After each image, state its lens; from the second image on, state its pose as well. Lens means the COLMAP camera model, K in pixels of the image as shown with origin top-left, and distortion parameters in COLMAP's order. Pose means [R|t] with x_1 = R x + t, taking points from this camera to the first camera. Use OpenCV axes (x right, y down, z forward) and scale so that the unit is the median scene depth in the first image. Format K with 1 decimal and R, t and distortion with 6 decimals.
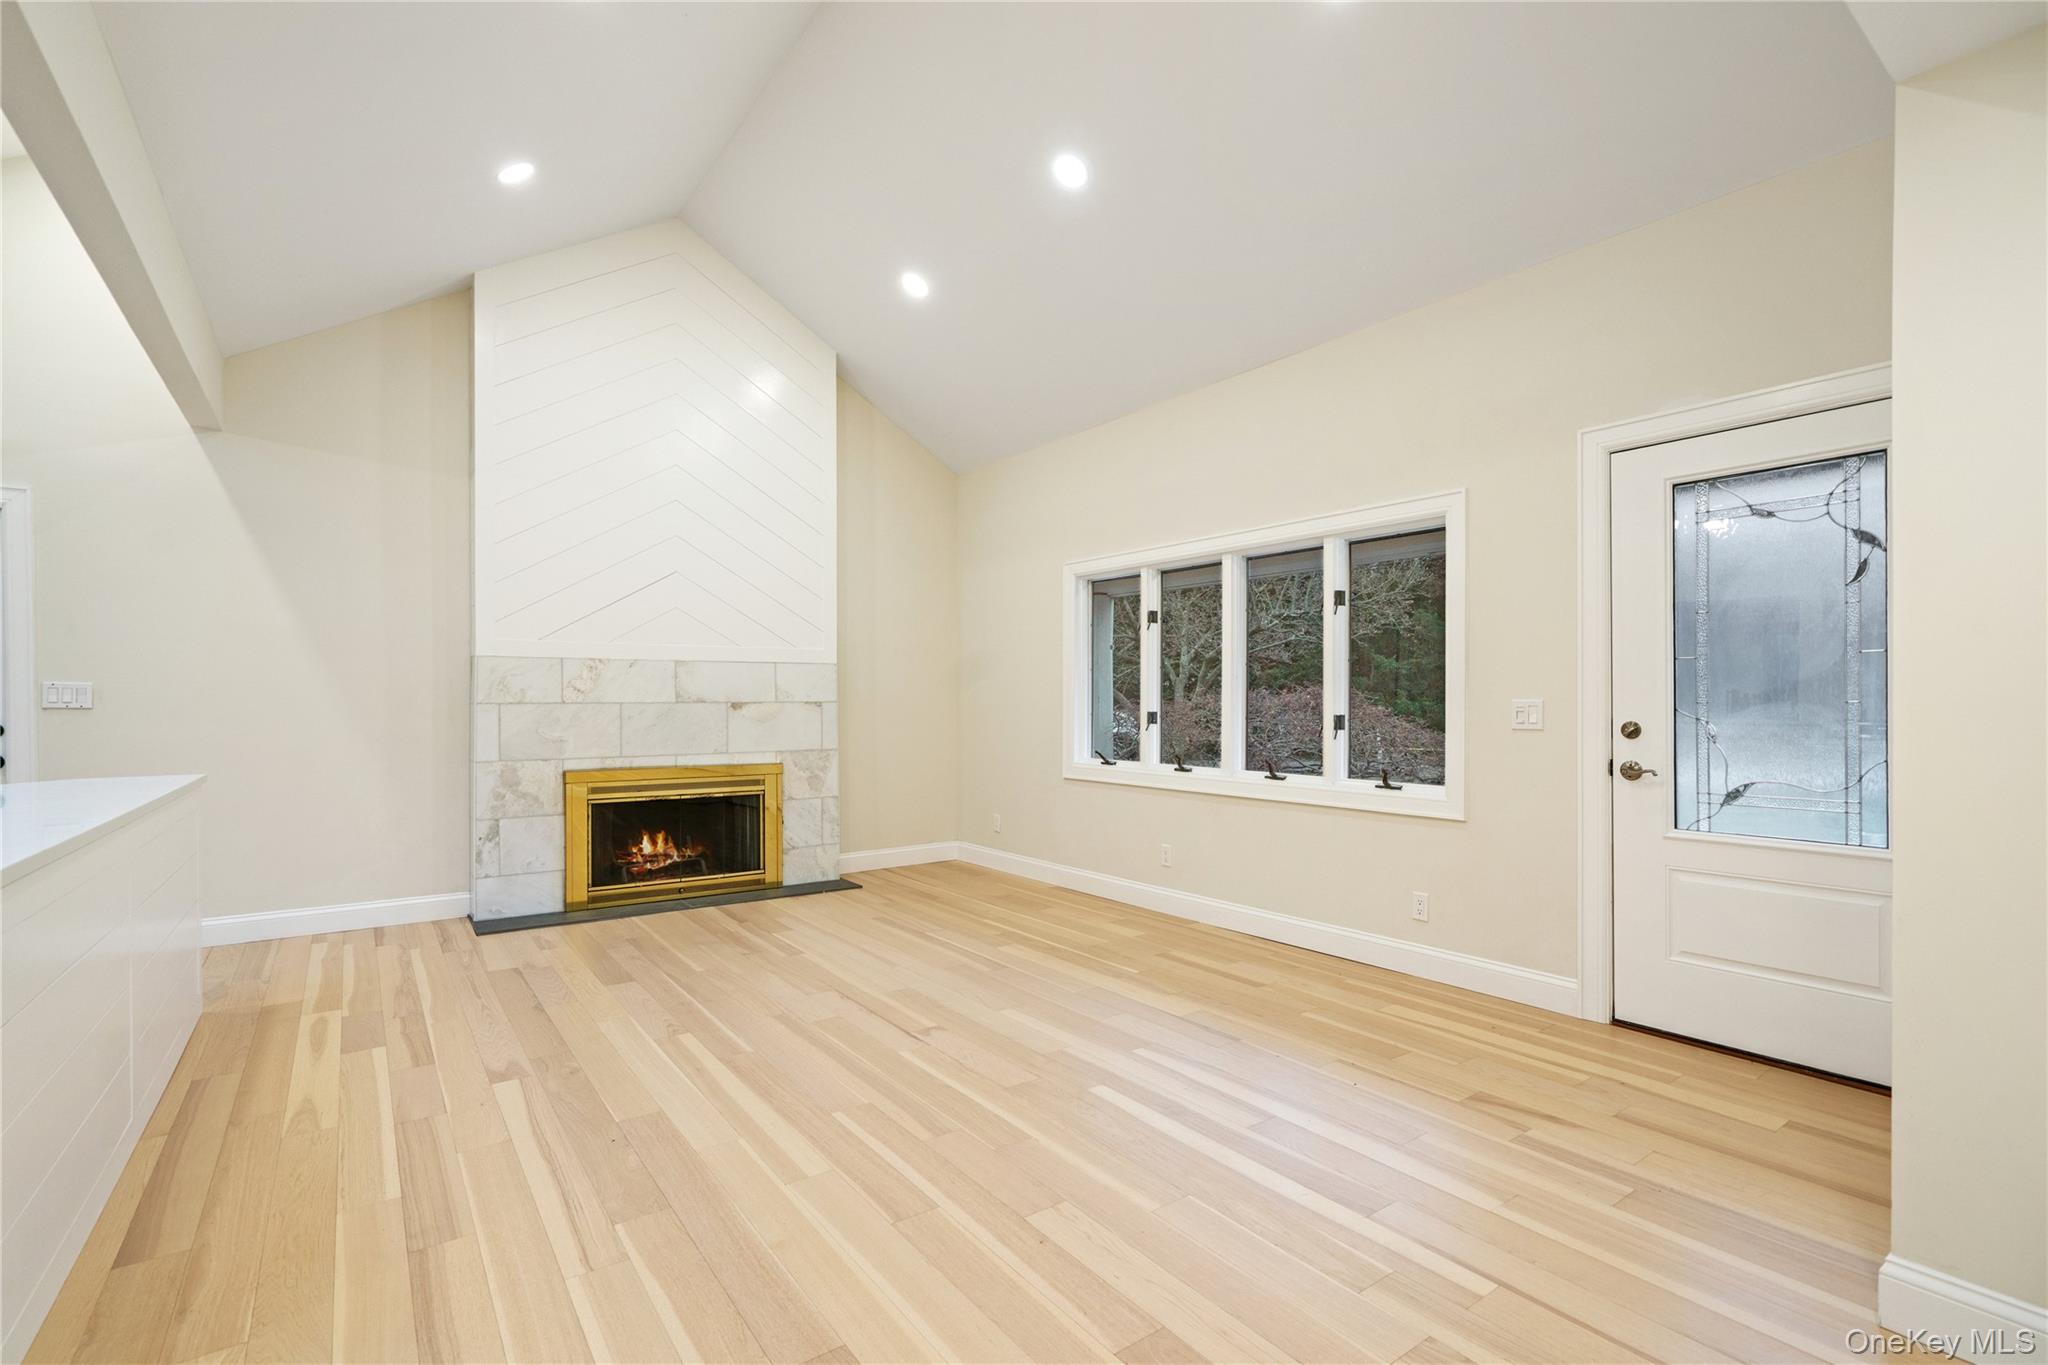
lens RADIAL K [[945.6, 0, 1020.5], [0, 945.6, 720.2], [0, 0, 1]] dist [-0.001690, -0.000253]
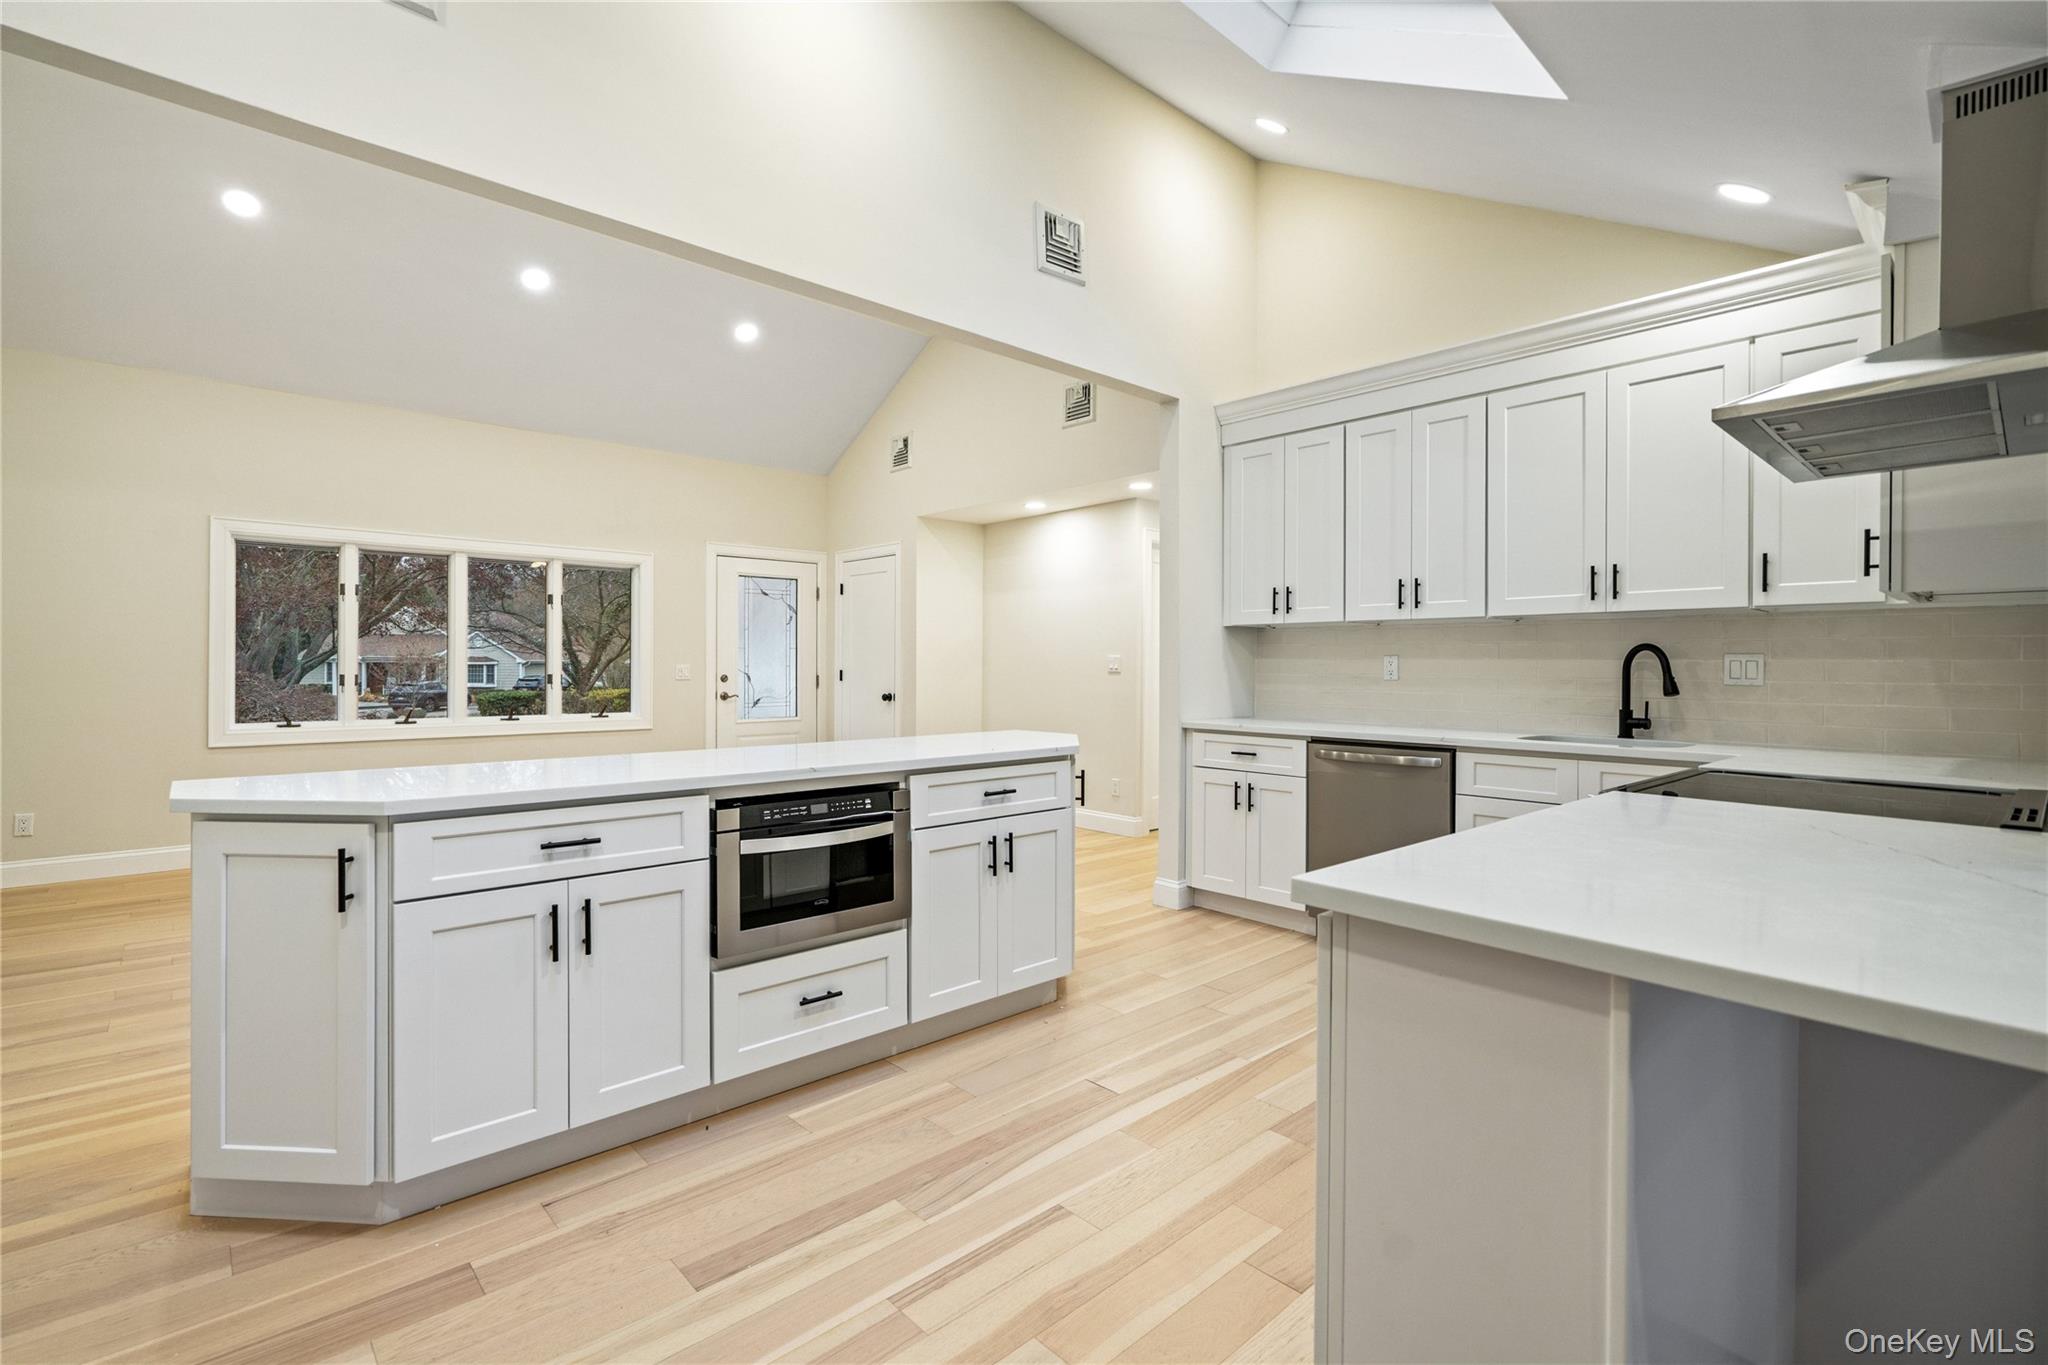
lens RADIAL K [[929.4, 0, 1008.3], [0, 929.4, 673.9], [0, 0, 1]] dist [-0.002145, 0.000165]
pose [[-0.114017, -0.004154, 0.993470, -1.674639], [0.019107, 0.999797, 0.006373, -0.002342], [-0.993295, 0.019709, -0.113915, 0.572096]]
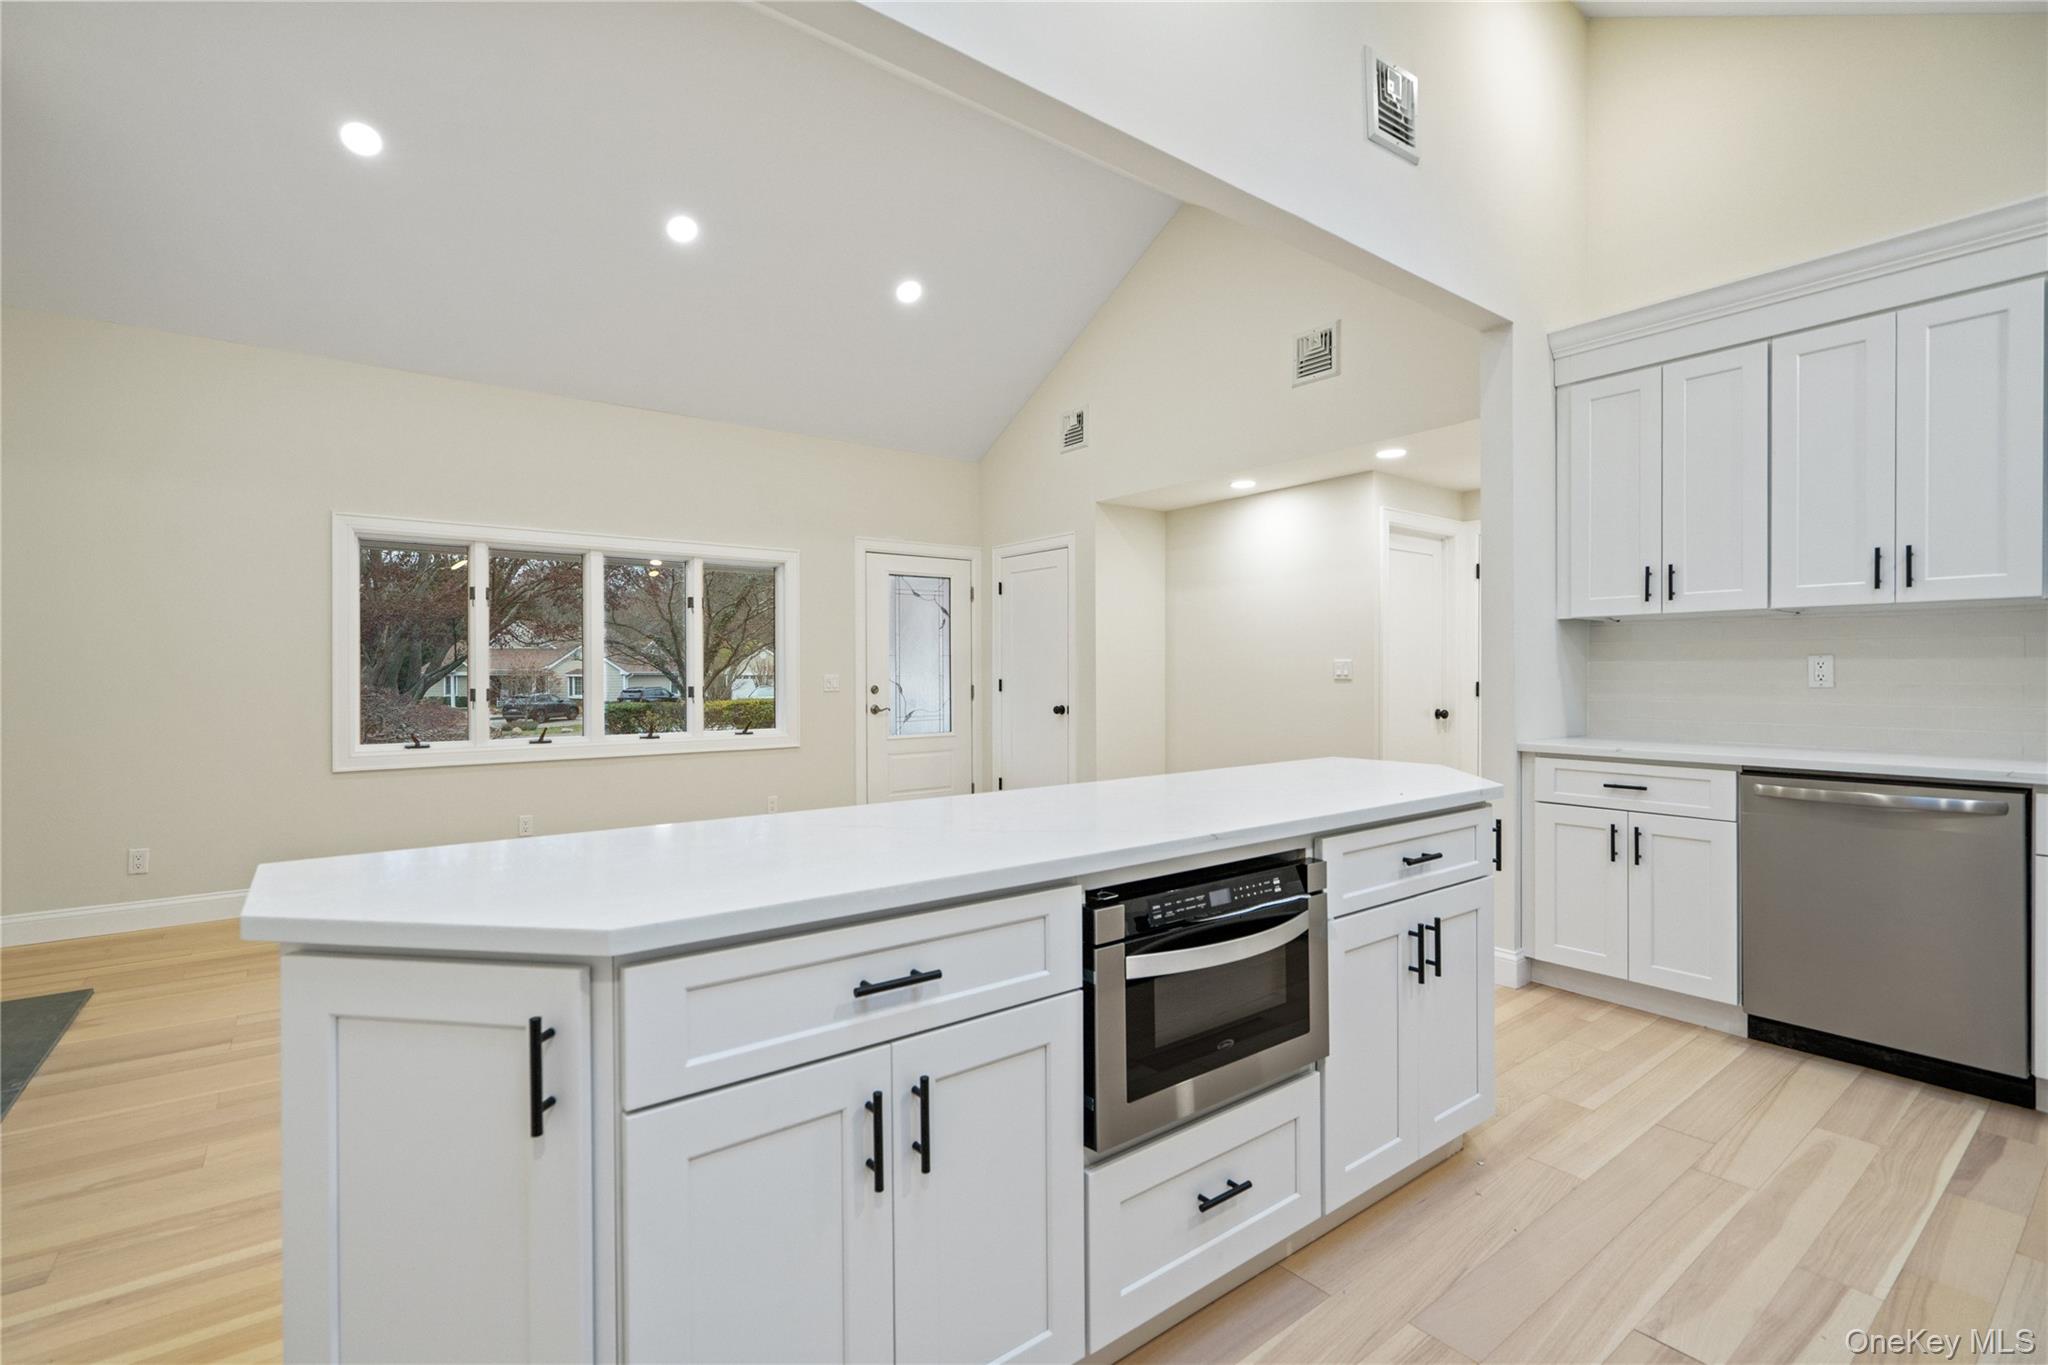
lens RADIAL K [[925.2, 0, 1013.1], [0, 925.2, 686.8], [0, 0, 1]] dist [-0.003592, 0.000054]
pose [[-0.032598, -0.008294, 0.999434, -1.370864], [0.026598, 0.999604, 0.009163, -0.006977], [-0.999115, 0.026881, -0.032364, 0.765482]]
